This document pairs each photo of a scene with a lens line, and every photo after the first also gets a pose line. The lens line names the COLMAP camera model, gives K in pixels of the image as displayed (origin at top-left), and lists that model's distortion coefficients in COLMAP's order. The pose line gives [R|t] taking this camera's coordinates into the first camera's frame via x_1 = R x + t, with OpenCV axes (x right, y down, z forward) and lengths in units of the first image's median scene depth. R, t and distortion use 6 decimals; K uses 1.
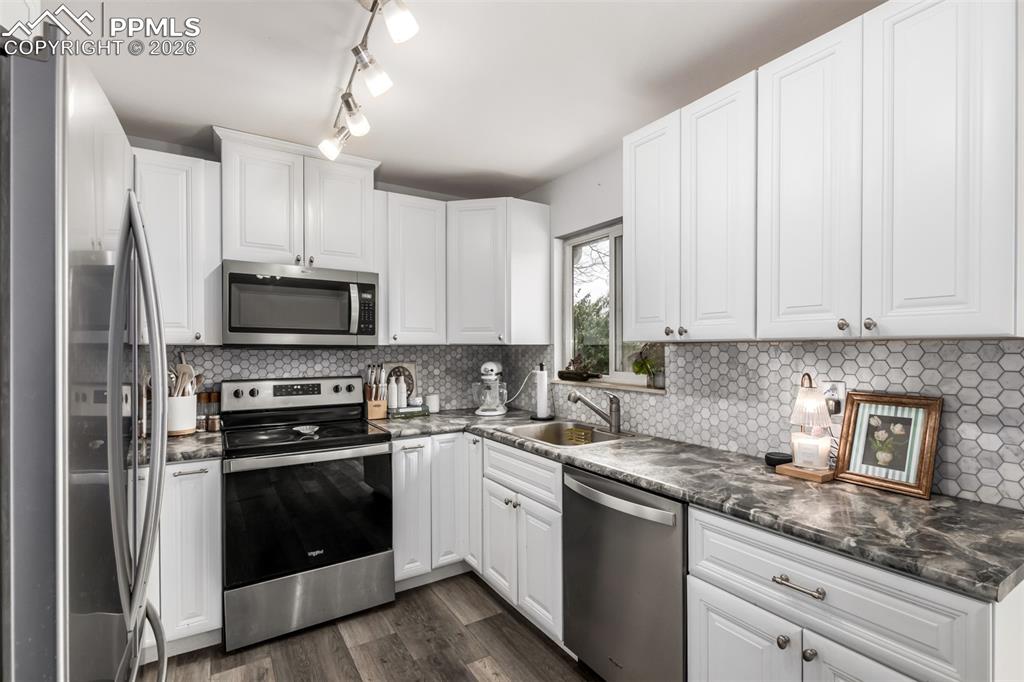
lens RADIAL K [[476.0, 0, 508.8], [0, 476.0, 351.2], [0, 0, 1]] dist [0.005198, -0.000557]
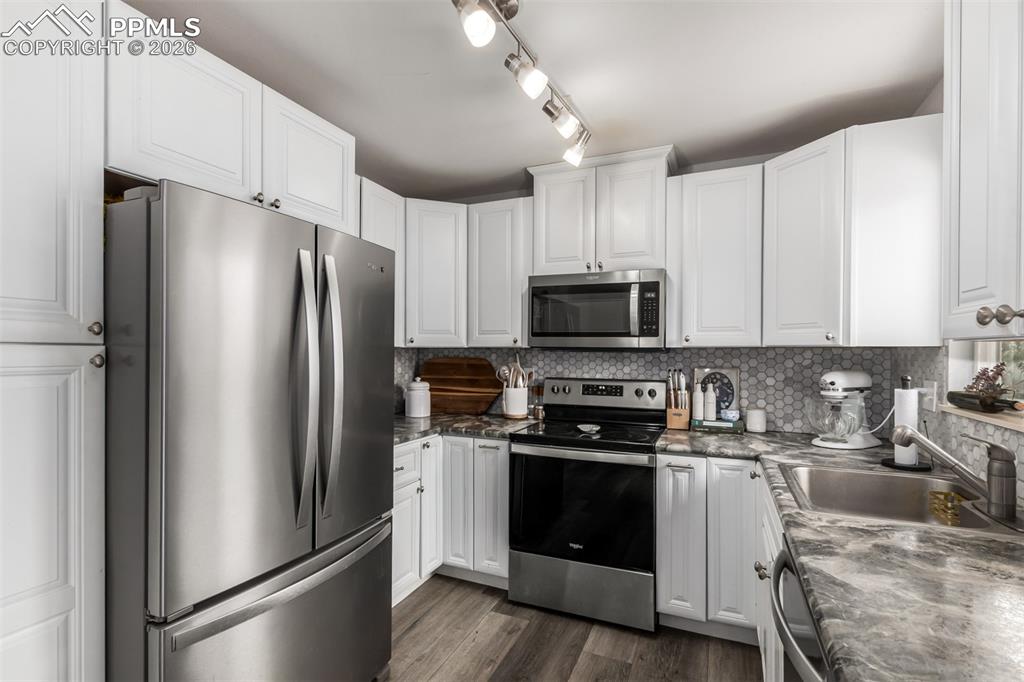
lens RADIAL K [[476.0, 0, 508.4], [0, 476.0, 354.3], [0, 0, 1]] dist [0.005198, -0.000557]
pose [[0.560966, 0.010619, -0.827771, 0.367371], [-0.010373, 0.999929, 0.005798, -0.002418], [0.827774, 0.005334, 0.561037, 0.284082]]
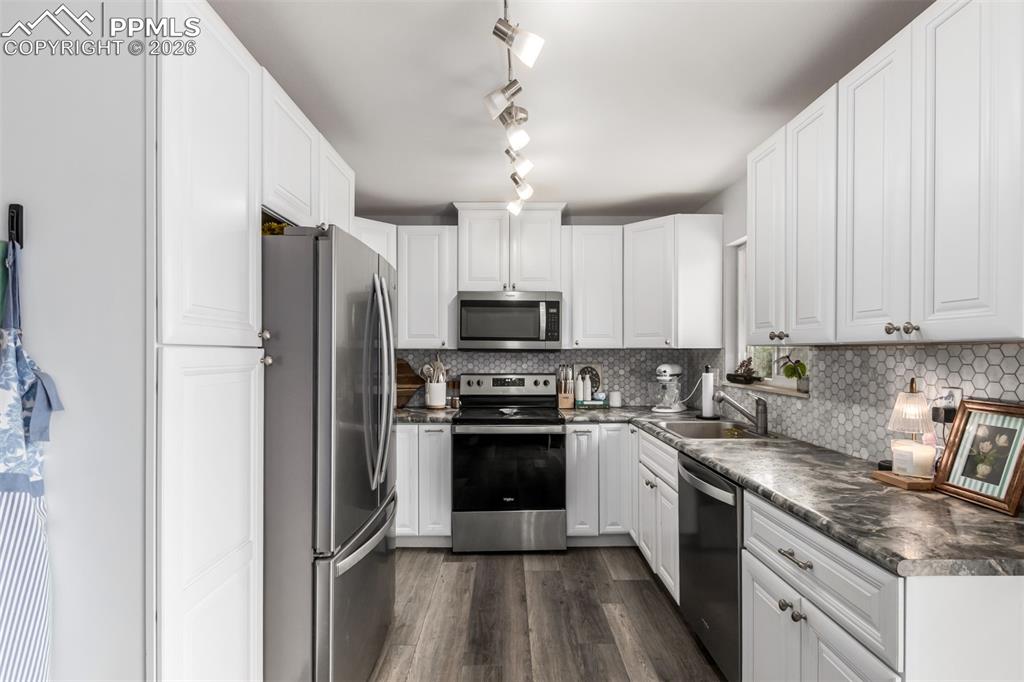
lens RADIAL K [[476.0, 0, 507.2], [0, 476.0, 353.6], [0, 0, 1]] dist [0.005198, -0.000557]
pose [[0.849694, 0.004038, -0.527261, 0.313394], [-0.005369, 0.999985, -0.000994, 0.001744], [0.527249, 0.003675, 0.849703, -0.174798]]
